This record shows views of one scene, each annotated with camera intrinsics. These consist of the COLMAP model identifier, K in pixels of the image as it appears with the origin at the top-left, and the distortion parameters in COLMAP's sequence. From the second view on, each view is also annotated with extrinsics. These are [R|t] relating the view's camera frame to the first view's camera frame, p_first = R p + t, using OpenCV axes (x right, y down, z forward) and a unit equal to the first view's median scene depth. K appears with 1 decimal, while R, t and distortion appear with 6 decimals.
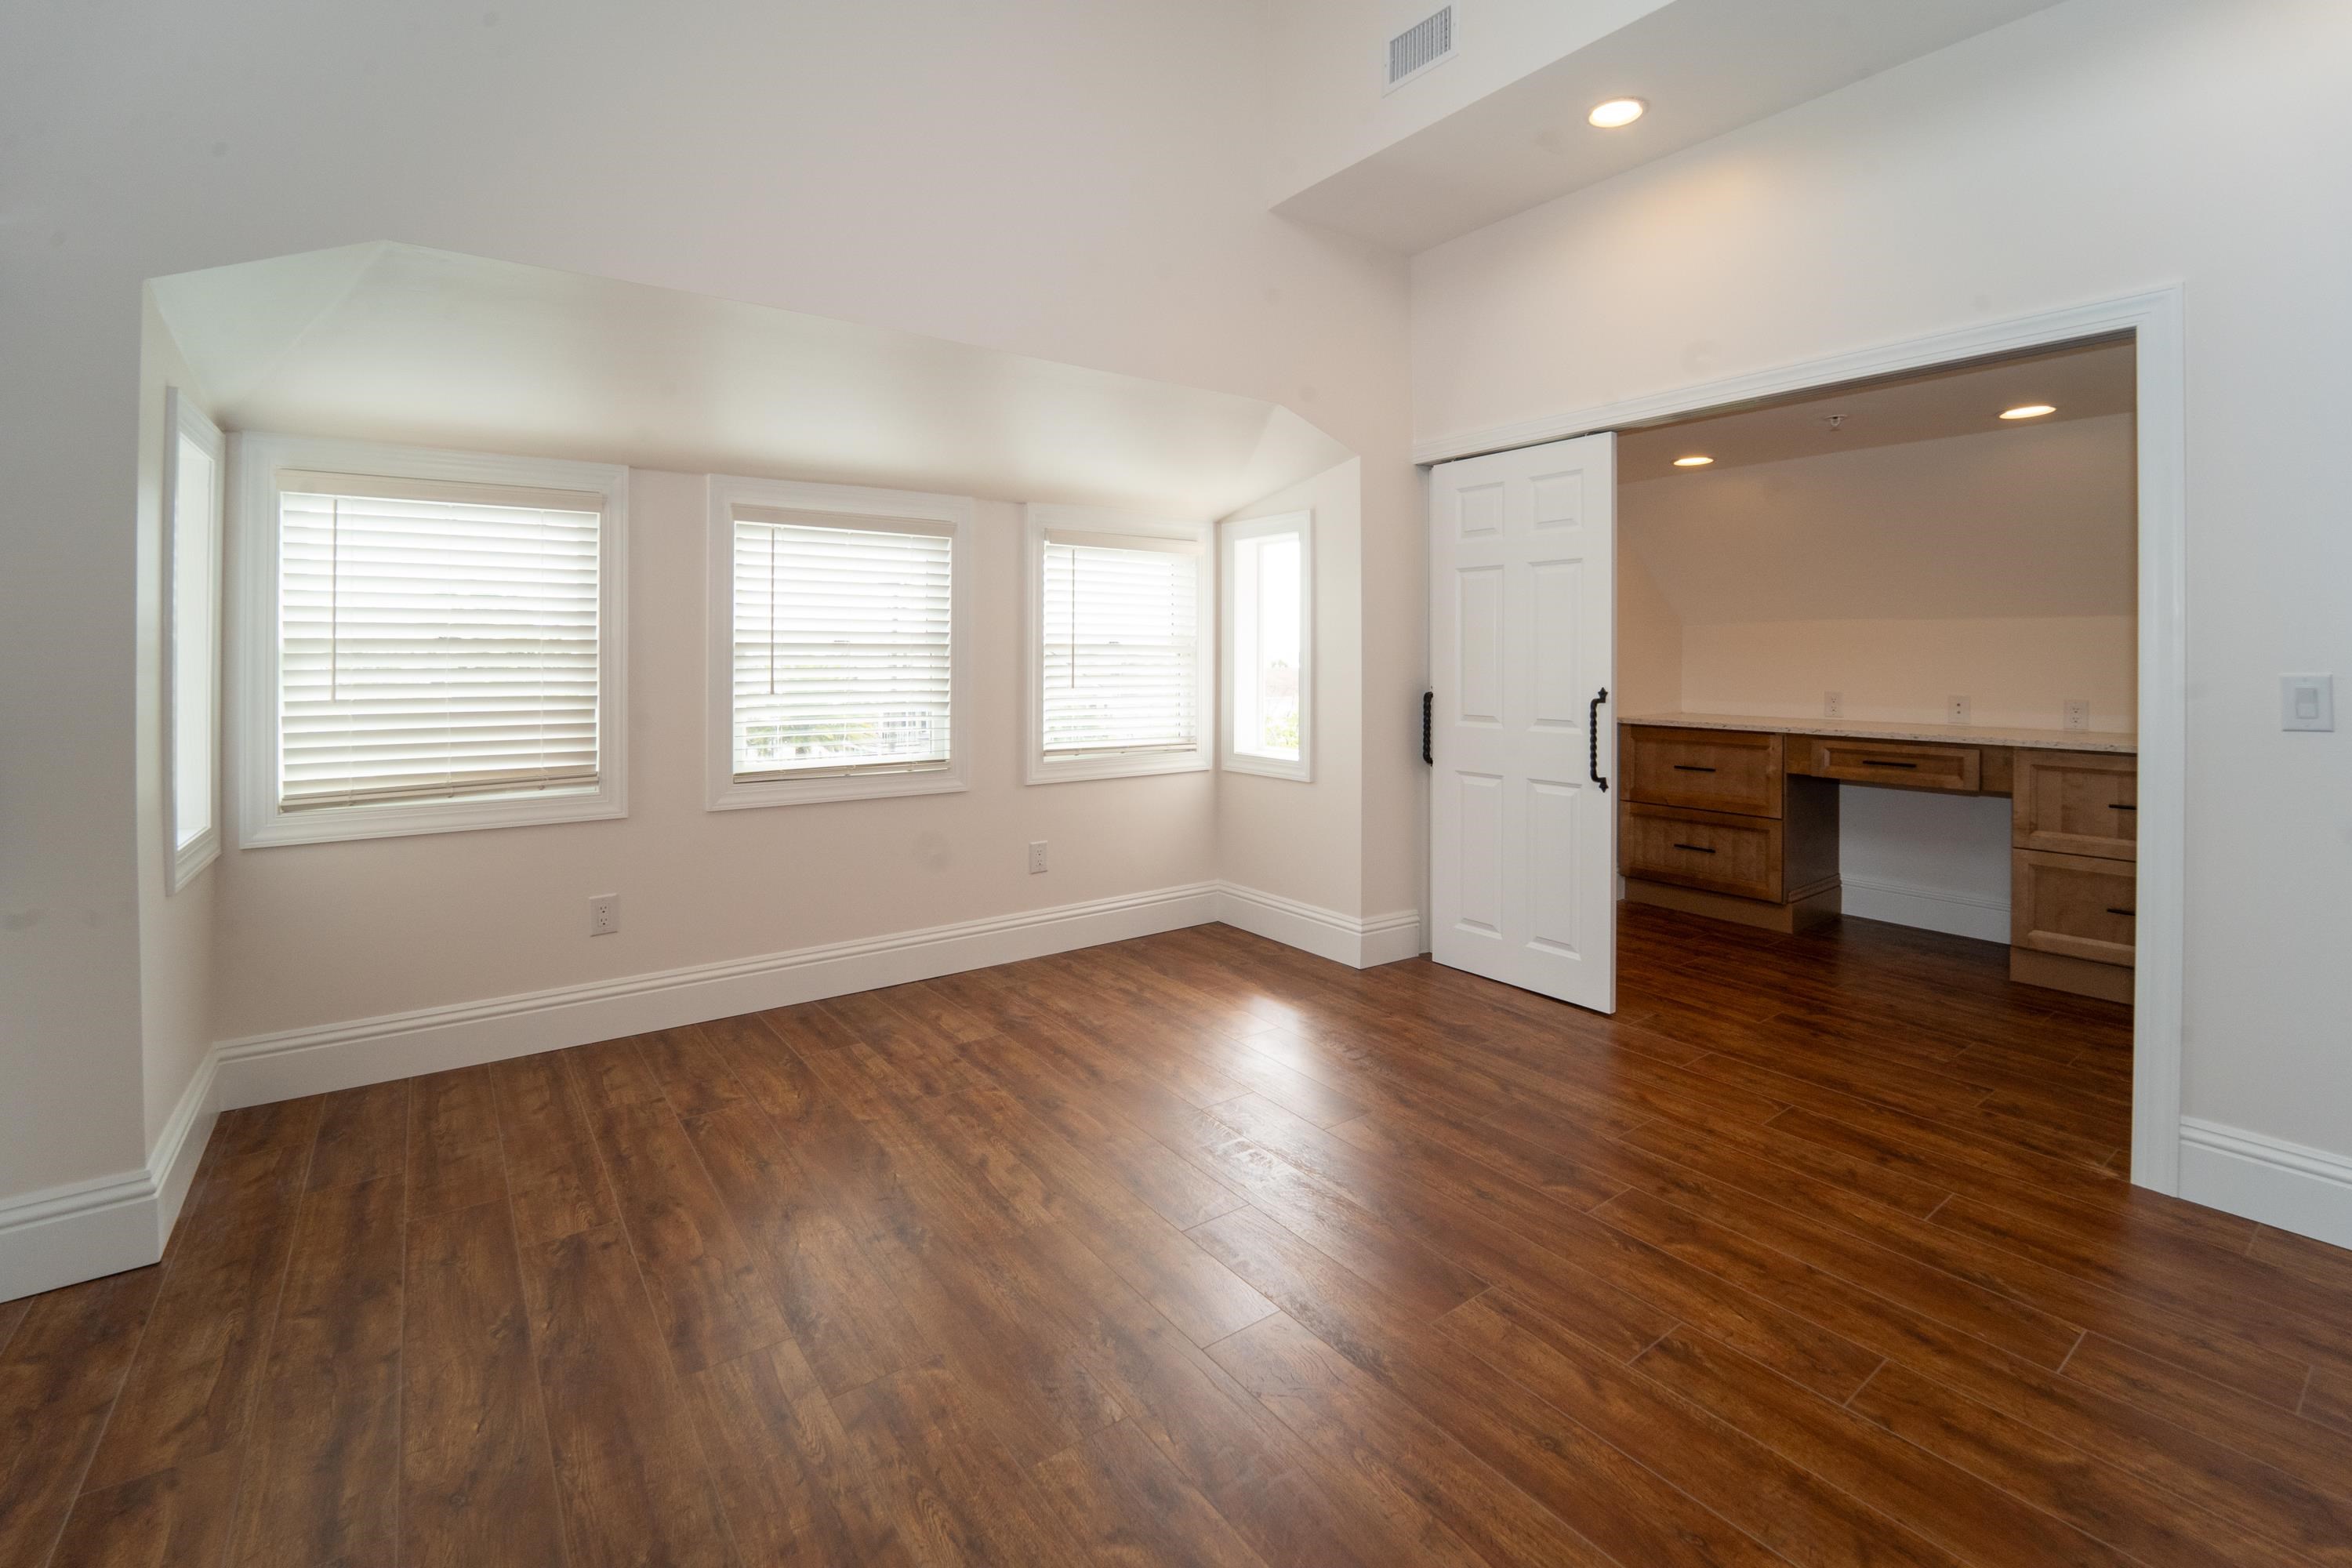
lens RADIAL K [[1033.2, 0, 1175.8], [0, 1033.2, 659.8], [0, 0, 1]] dist [-0.000998, -0.000096]
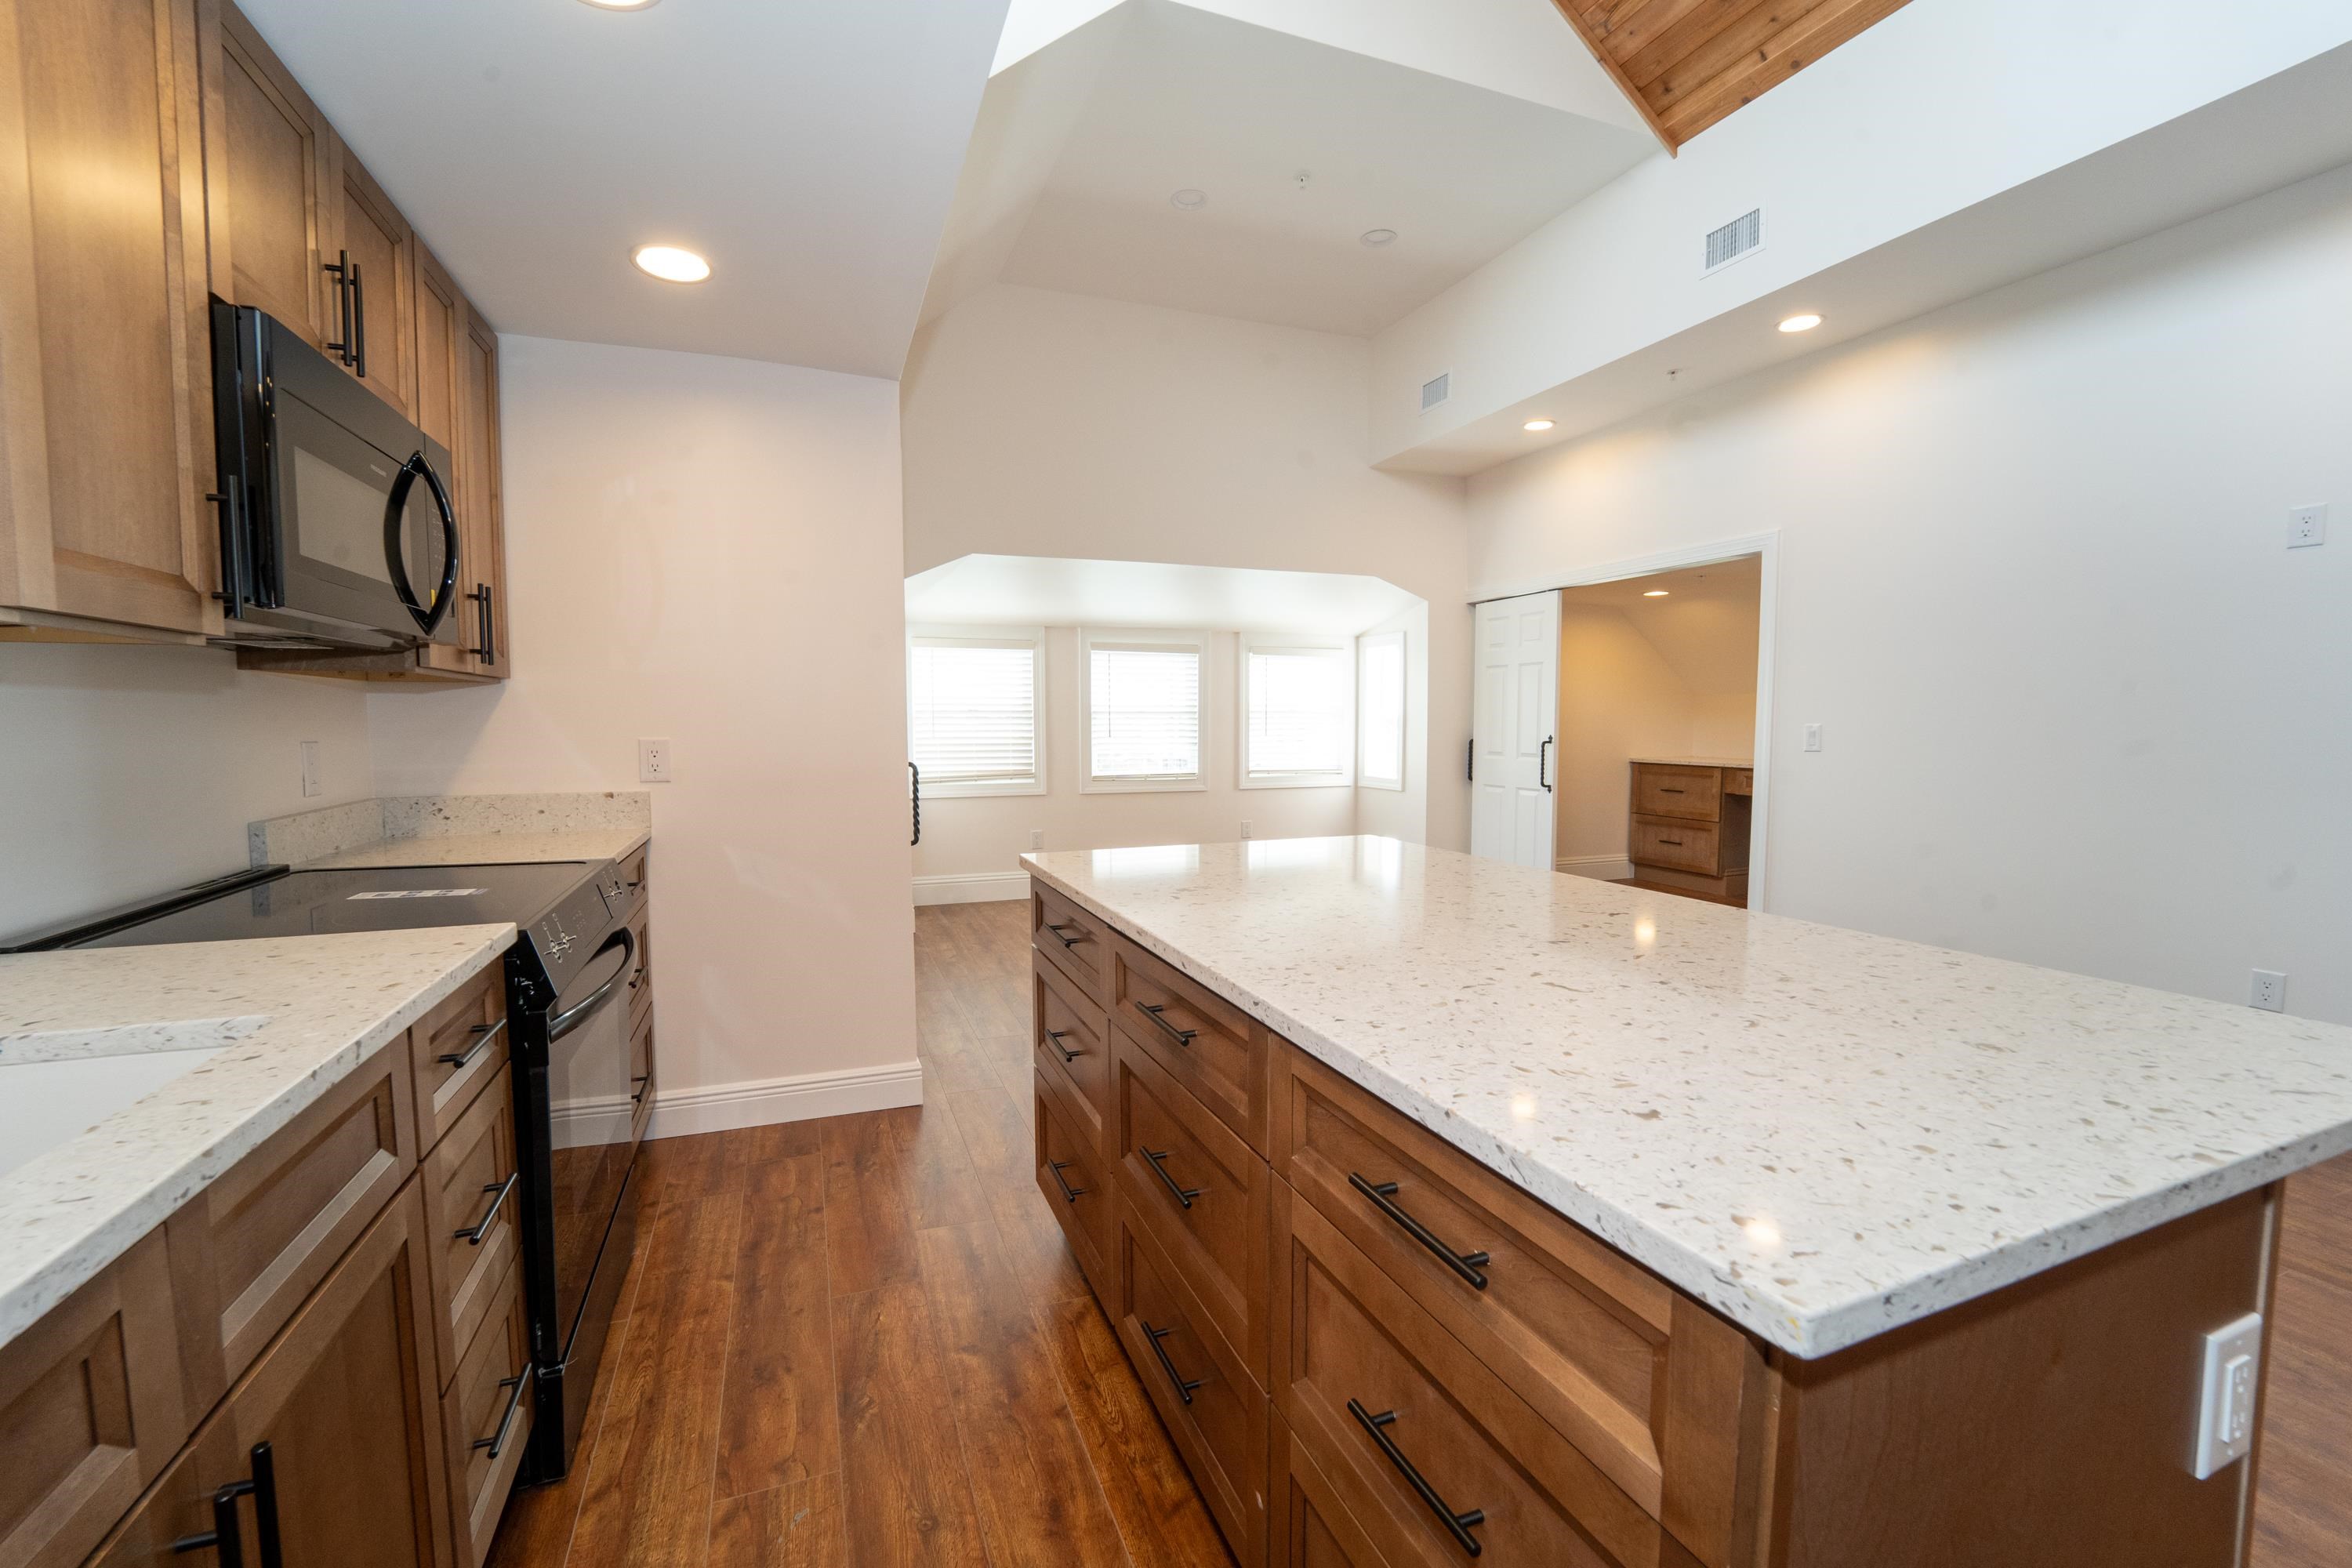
lens RADIAL K [[995.5, 0, 1176.0], [0, 995.5, 784.0], [0, 0, 1]] dist [-0.000197, 0.000002]
pose [[0.963002, 0.016437, -0.268991, 0.221210], [0.000155, 0.998104, 0.061544, 0.004908], [0.269493, -0.059309, 0.961174, -0.717812]]
